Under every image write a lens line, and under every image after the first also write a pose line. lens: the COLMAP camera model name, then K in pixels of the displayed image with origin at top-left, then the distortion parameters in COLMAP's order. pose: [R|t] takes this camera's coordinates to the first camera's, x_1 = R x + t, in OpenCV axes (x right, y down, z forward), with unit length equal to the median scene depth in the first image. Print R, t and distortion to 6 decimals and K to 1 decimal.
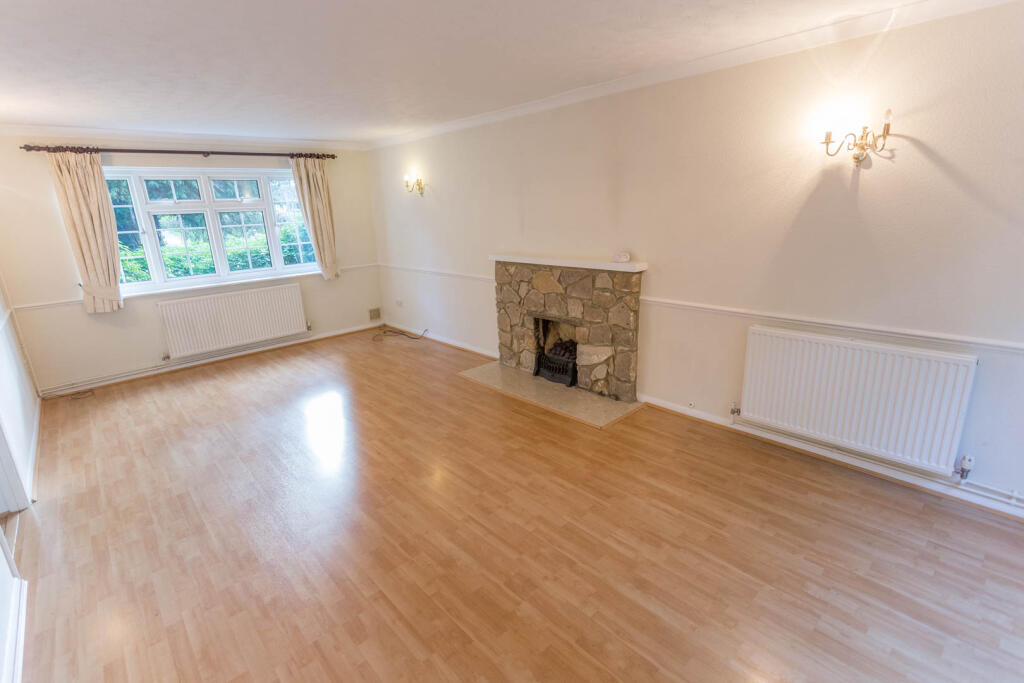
lens RADIAL K [[474.1, 0, 512.0], [0, 474.1, 341.5], [0, 0, 1]] dist [0.002936, 0.000538]
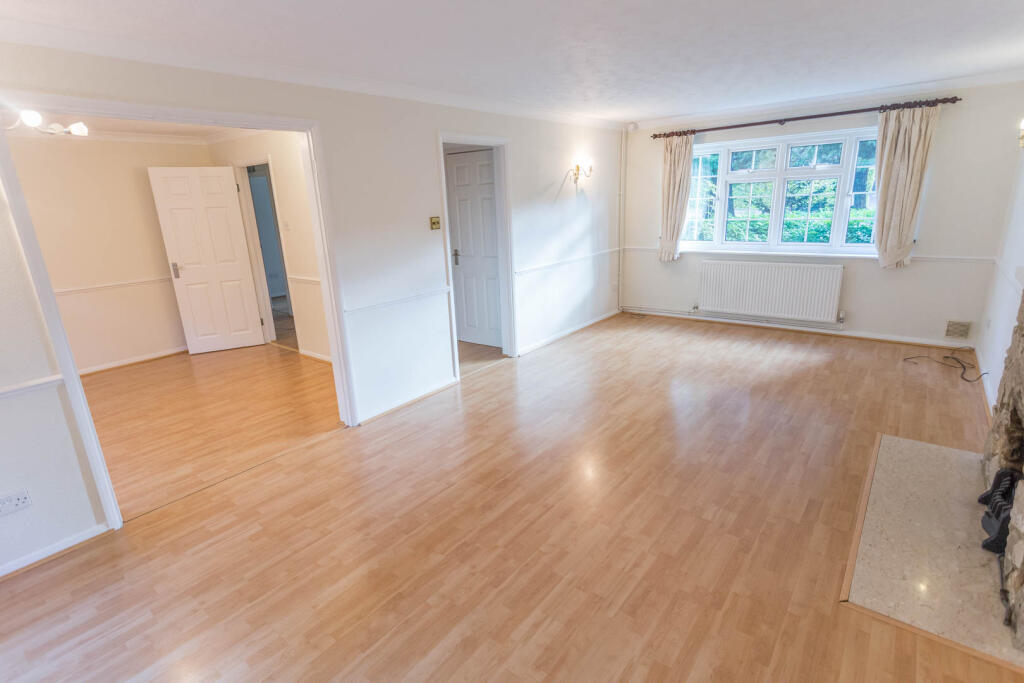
lens RADIAL K [[499.3, 0, 512.0], [0, 499.3, 341.5], [0, 0, 1]] dist [0.001832, 0.000318]
pose [[0.169540, 0.307202, -0.936420, 0.464888], [-0.238438, 0.934733, 0.263479, -0.128769], [0.956245, 0.178608, 0.231723, 0.363924]]
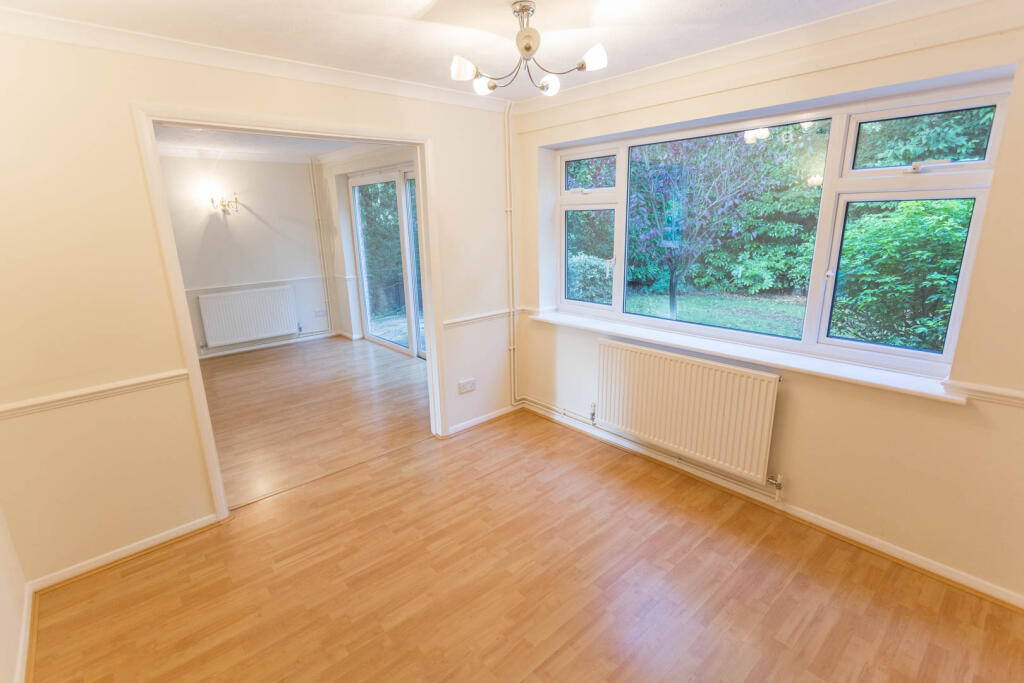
lens RADIAL K [[499.3, 0, 512.0], [0, 499.3, 341.5], [0, 0, 1]] dist [0.001832, 0.000318]
pose [[0.009206, -0.206760, 0.978348, -0.987579], [0.297341, 0.934701, 0.194738, 0.081634], [-0.954727, 0.289111, 0.070083, -0.168726]]
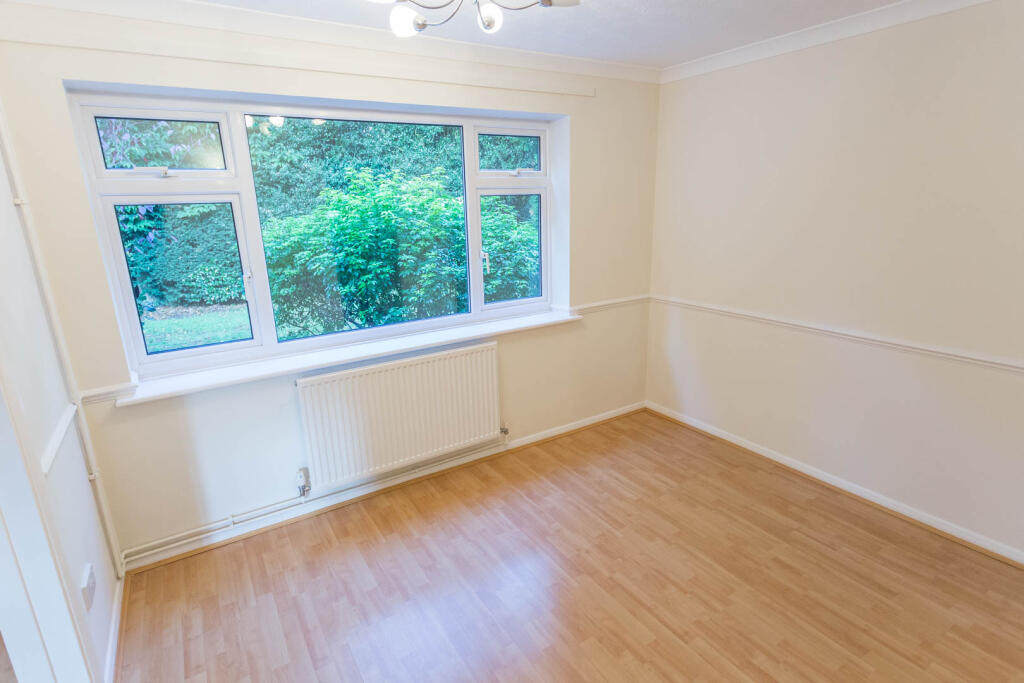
lens RADIAL K [[520.7, 0, 512.0], [0, 520.7, 341.5], [0, 0, 1]] dist [0.000689, -0.000011]
pose [[-0.985554, 0.025292, 0.167464, -0.550447], [0.108577, 0.853215, 0.510132, -0.042077], [-0.129981, 0.520945, -0.843636, 0.199324]]
